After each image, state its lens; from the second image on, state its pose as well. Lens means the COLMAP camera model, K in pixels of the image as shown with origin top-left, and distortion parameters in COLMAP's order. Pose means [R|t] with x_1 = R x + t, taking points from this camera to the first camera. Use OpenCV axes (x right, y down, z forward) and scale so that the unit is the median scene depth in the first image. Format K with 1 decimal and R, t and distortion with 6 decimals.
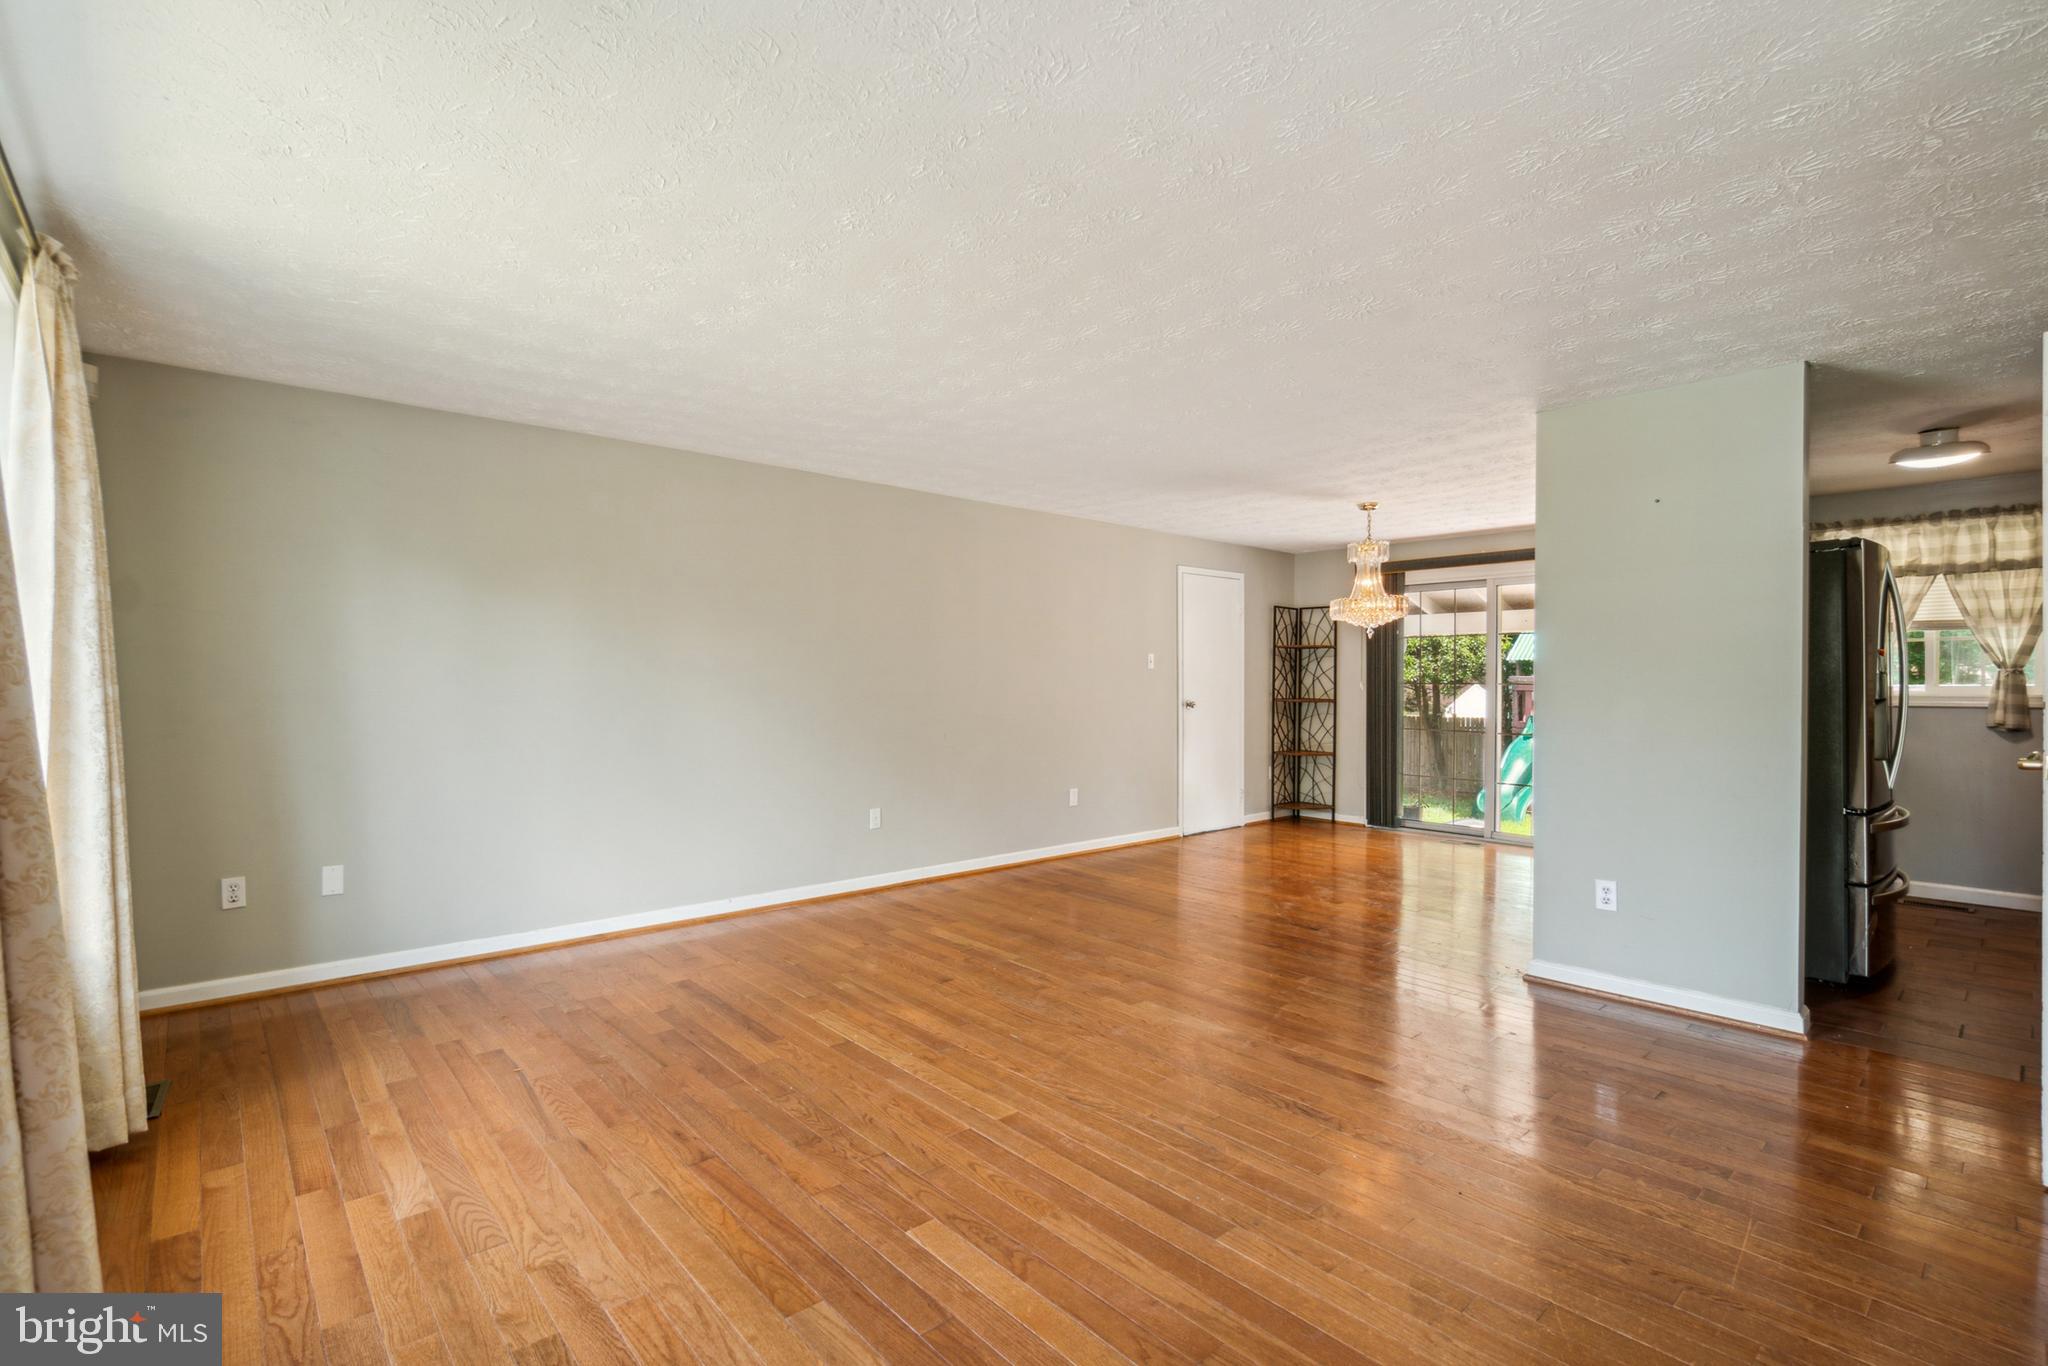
lens RADIAL K [[904.3, 0, 924.1], [0, 904.3, 680.7], [0, 0, 1]] dist [-0.021353, -0.000064]
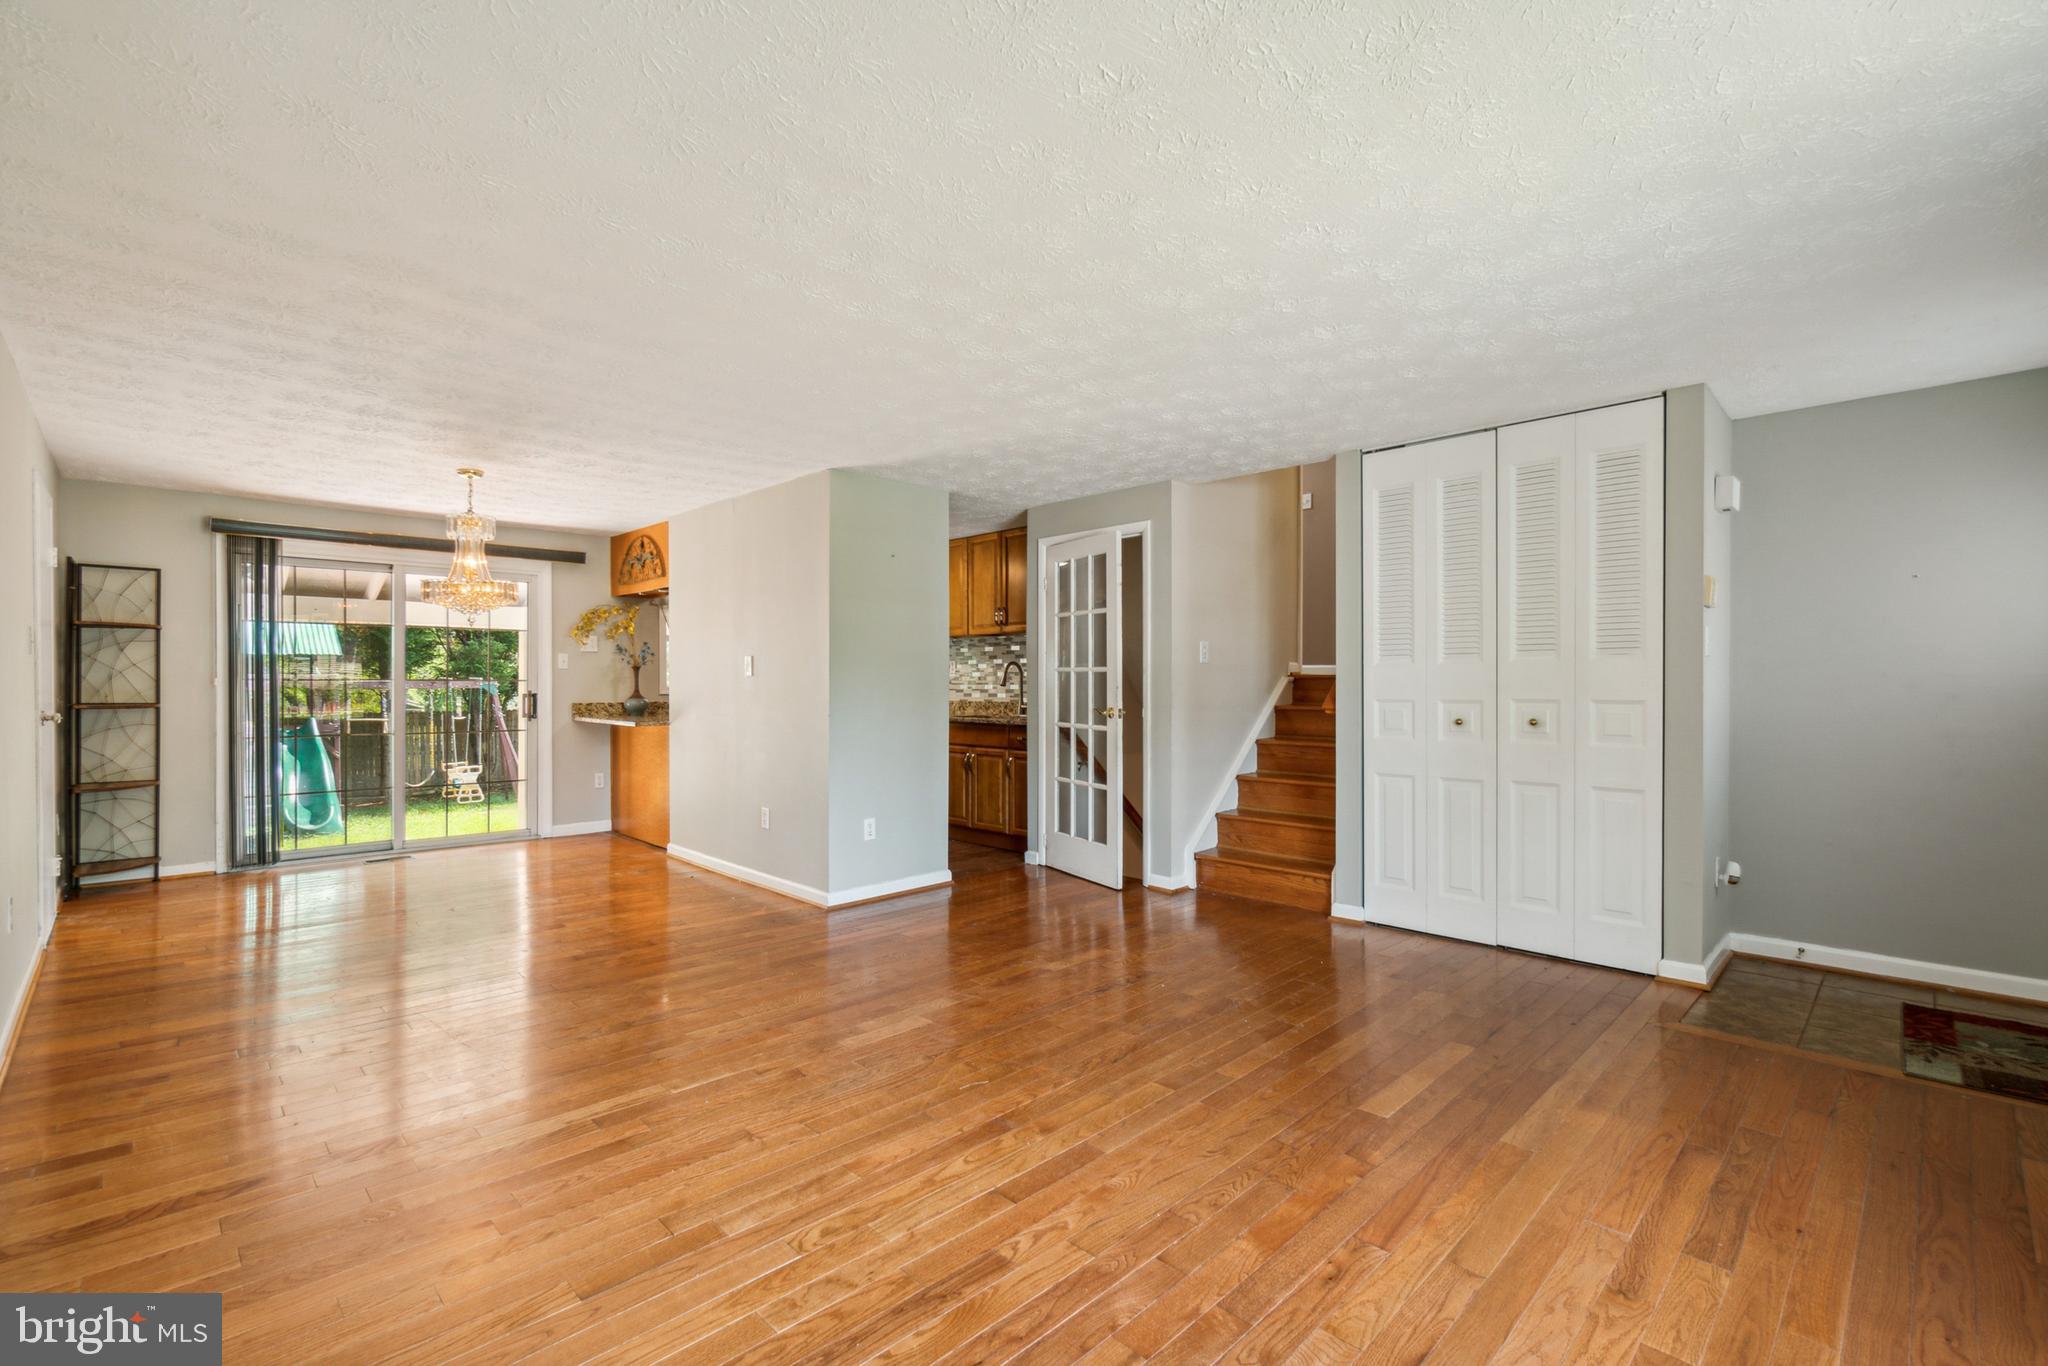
lens RADIAL K [[901.6, 0, 1024.0], [0, 901.6, 683.0], [0, 0, 1]] dist [-0.001797, 0.000114]
pose [[-0.099547, -0.008806, 0.994994, -0.664063], [-0.001757, 0.999961, 0.008674, -0.005118], [-0.995031, -0.000885, -0.099559, 0.882672]]
